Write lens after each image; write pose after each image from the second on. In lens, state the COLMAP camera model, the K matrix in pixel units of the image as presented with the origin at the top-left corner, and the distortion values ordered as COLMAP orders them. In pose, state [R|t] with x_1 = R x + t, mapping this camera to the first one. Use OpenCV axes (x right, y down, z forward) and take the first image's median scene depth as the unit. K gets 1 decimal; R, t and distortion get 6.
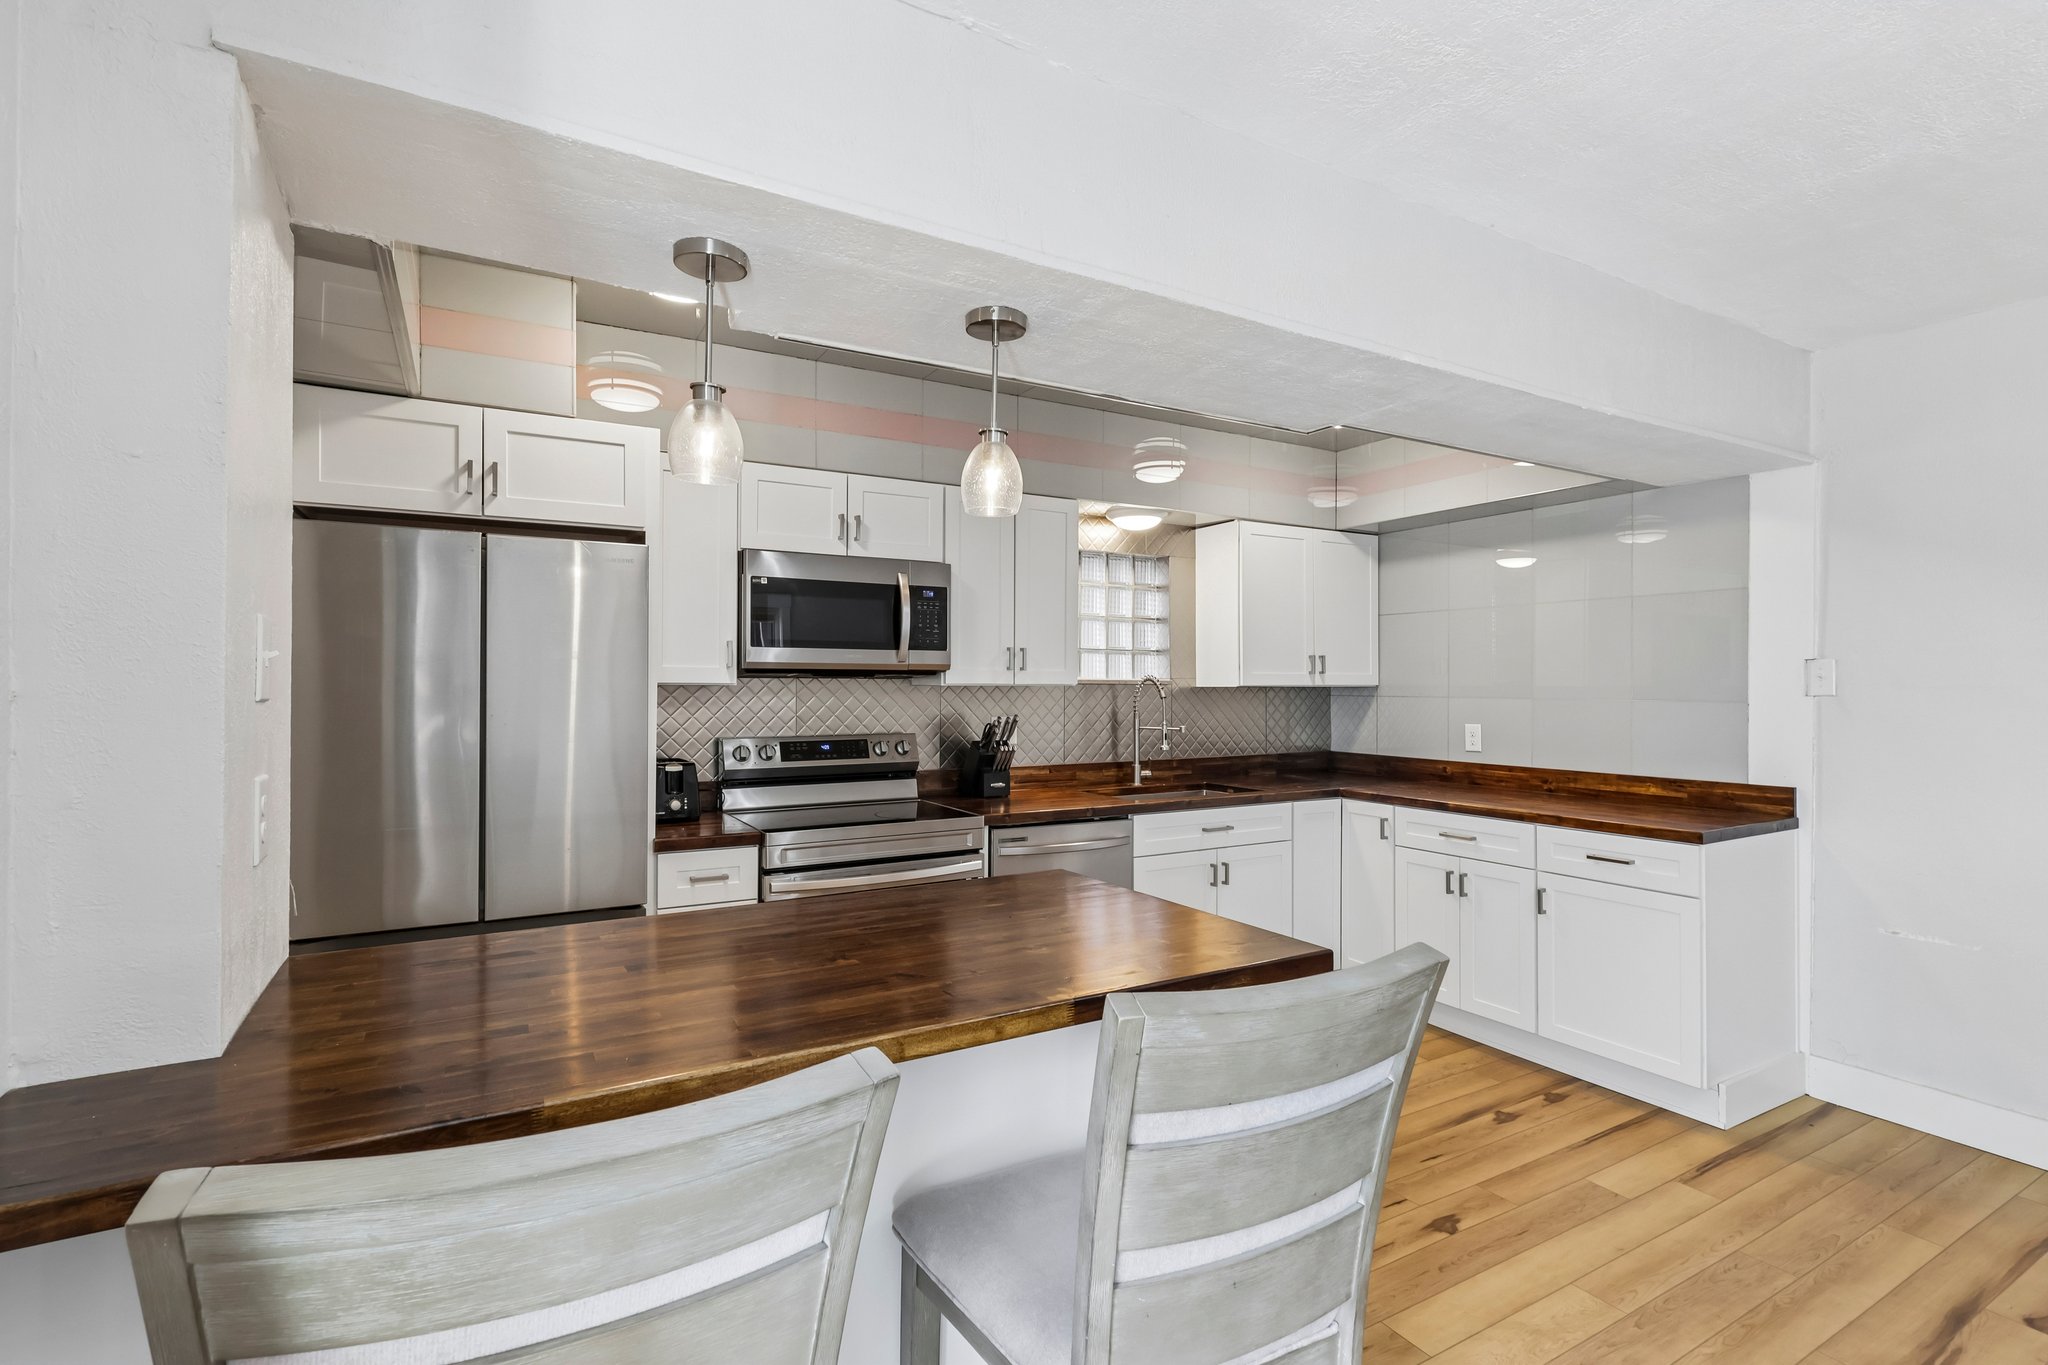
lens RADIAL K [[952.8, 0, 1026.1], [0, 952.8, 676.4], [0, 0, 1]] dist [0.003303, 0.001864]
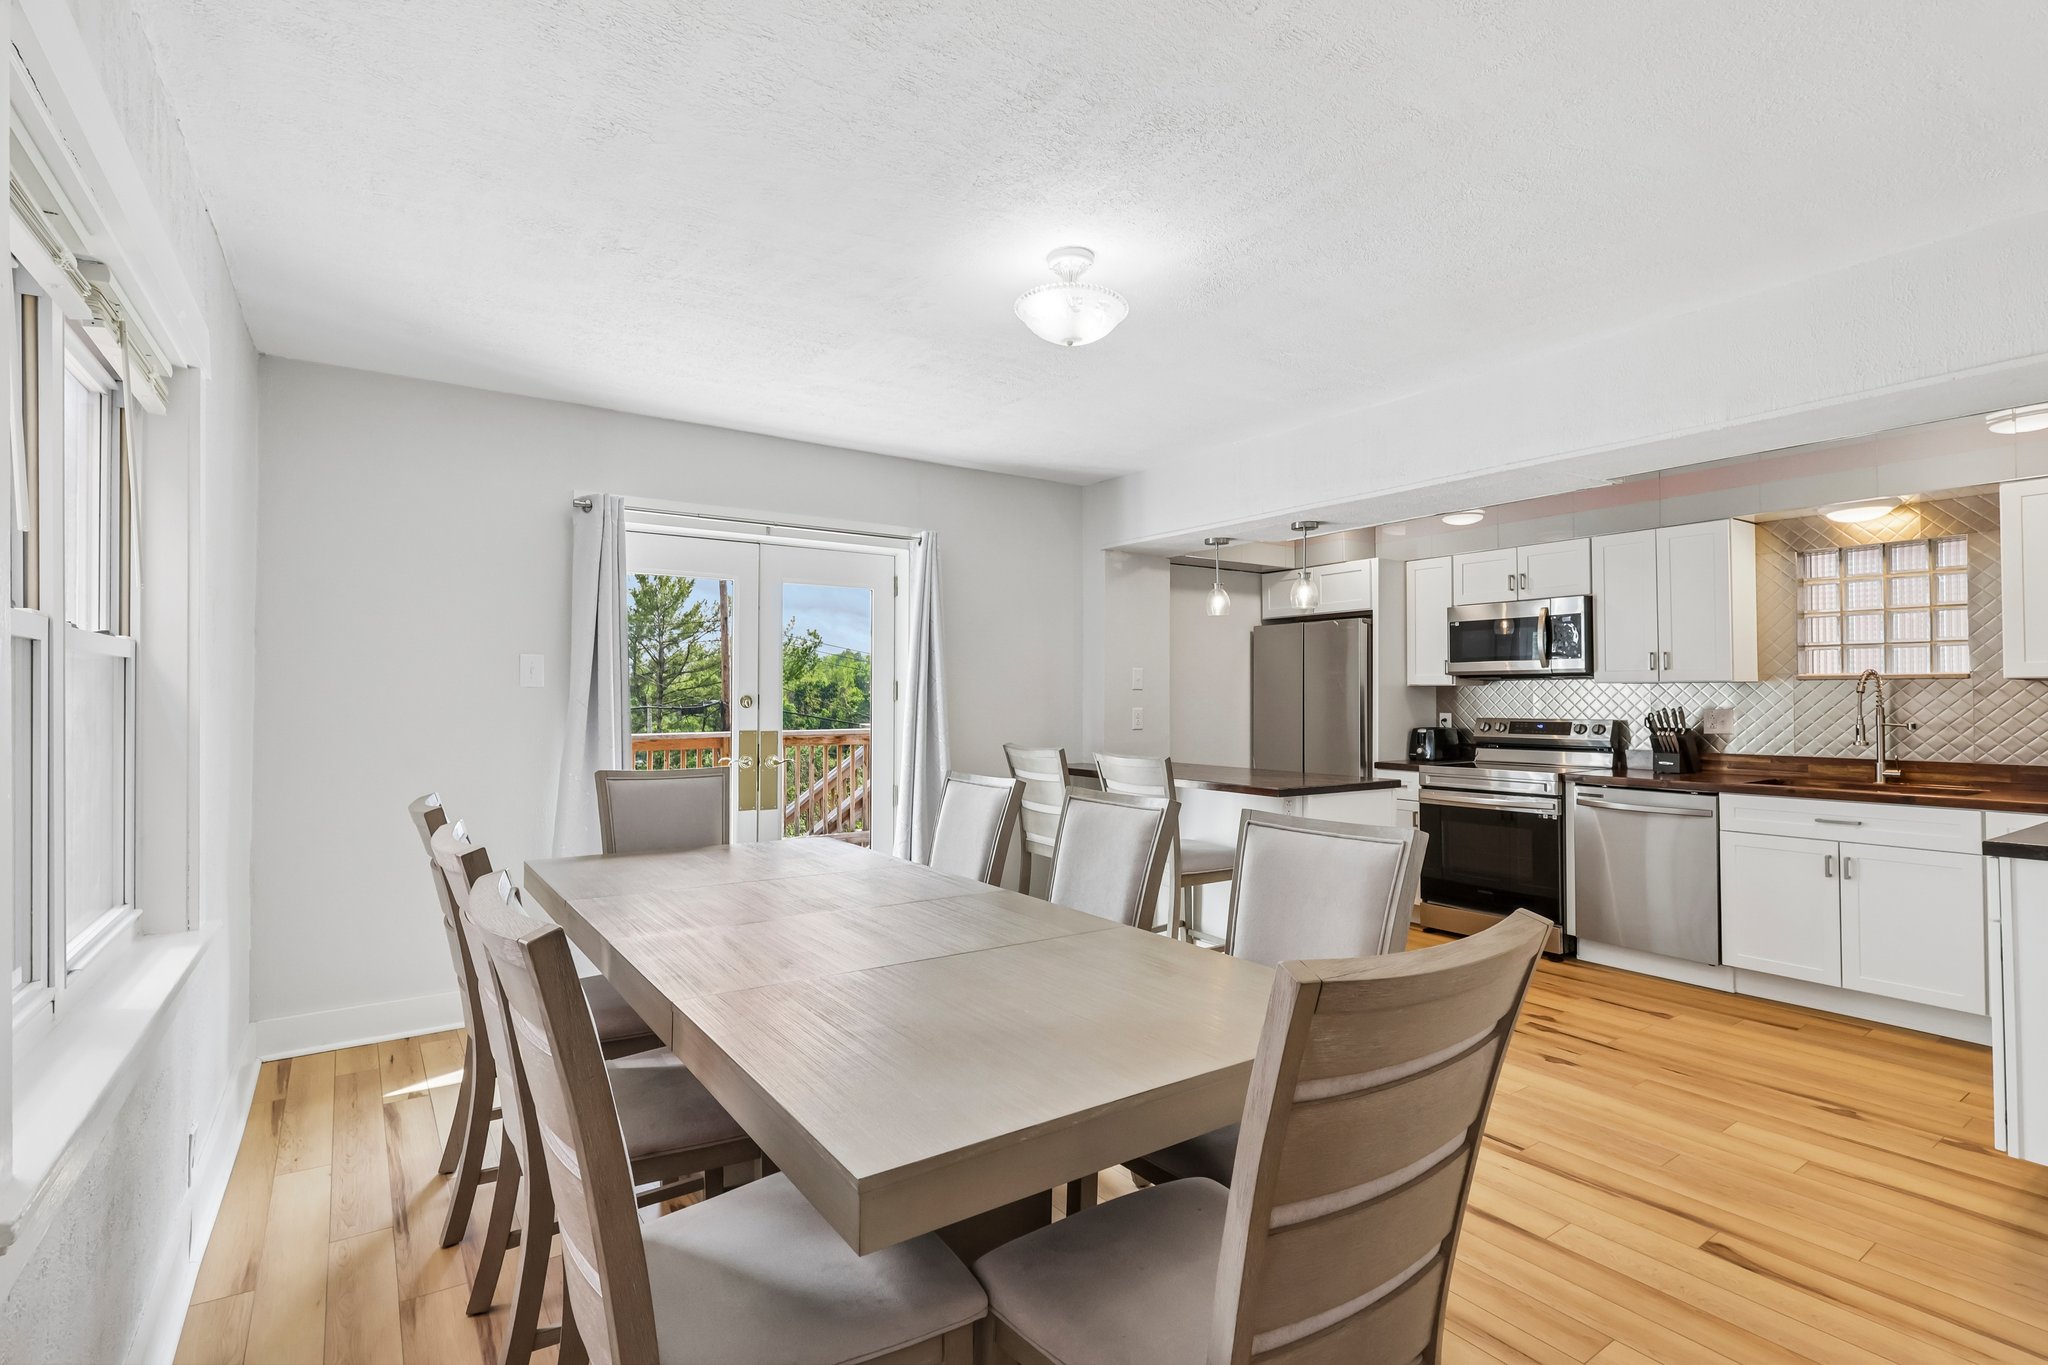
lens RADIAL K [[952.8, 0, 1025.9], [0, 952.8, 685.6], [0, 0, 1]] dist [0.003303, 0.001864]
pose [[0.091874, -0.016092, -0.995641, 1.079136], [0.012790, 0.999806, -0.014980, 0.020380], [0.995688, -0.011358, 0.092062, 0.060007]]
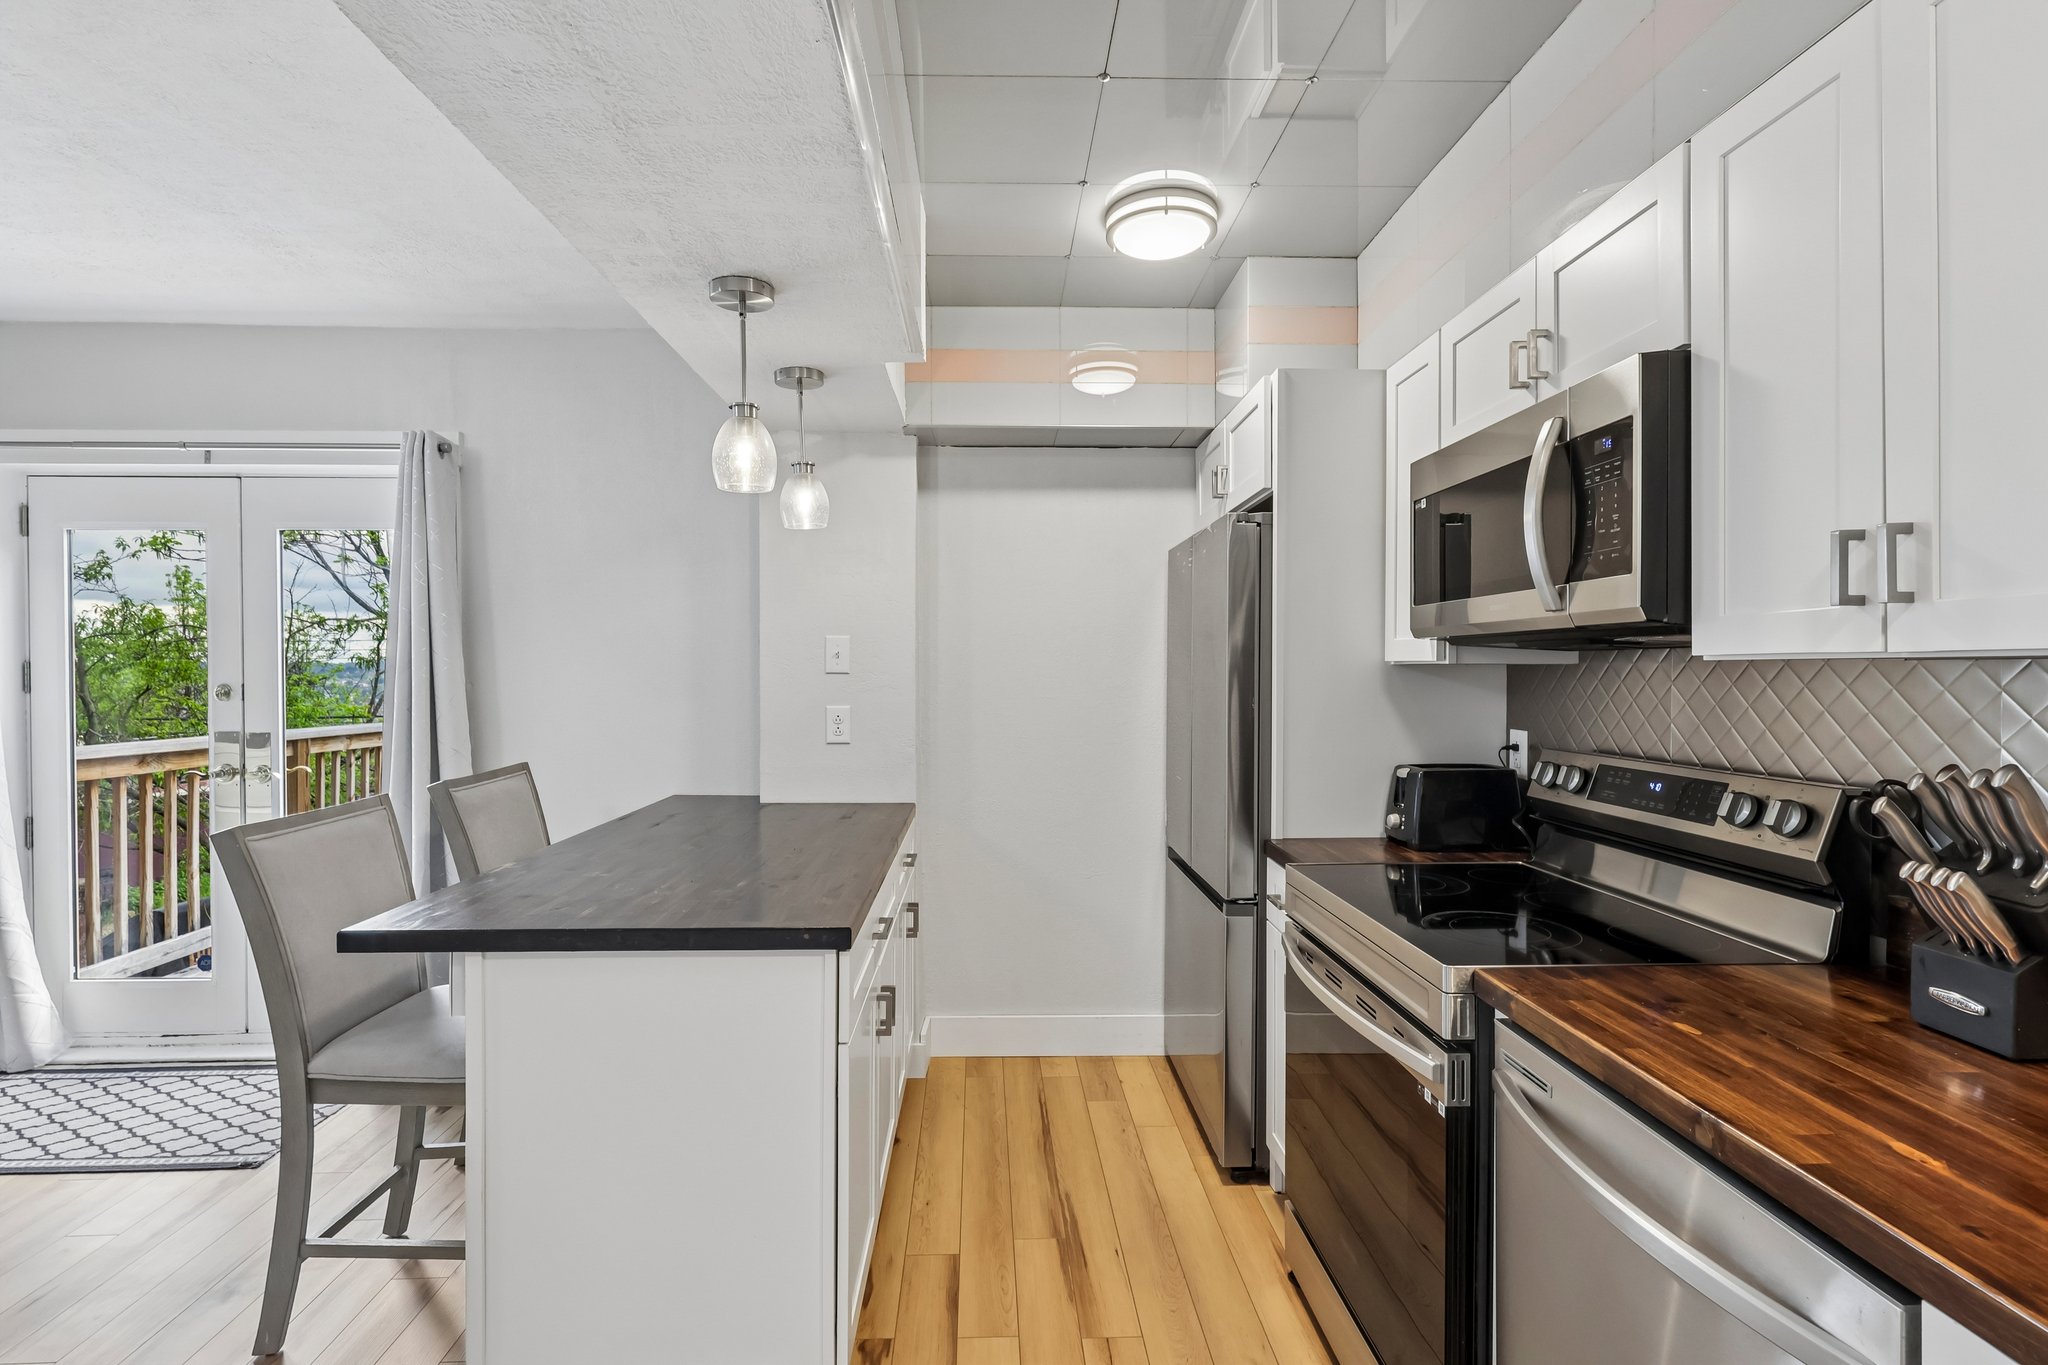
lens RADIAL K [[952.8, 0, 1024.1], [0, 952.8, 683.1], [0, 0, 1]] dist [0.003303, 0.001864]
pose [[-0.464740, 0.013974, -0.885337, 0.344033], [0.011756, 0.999885, 0.009611, 0.010425], [0.885369, -0.005942, -0.464850, 0.847555]]
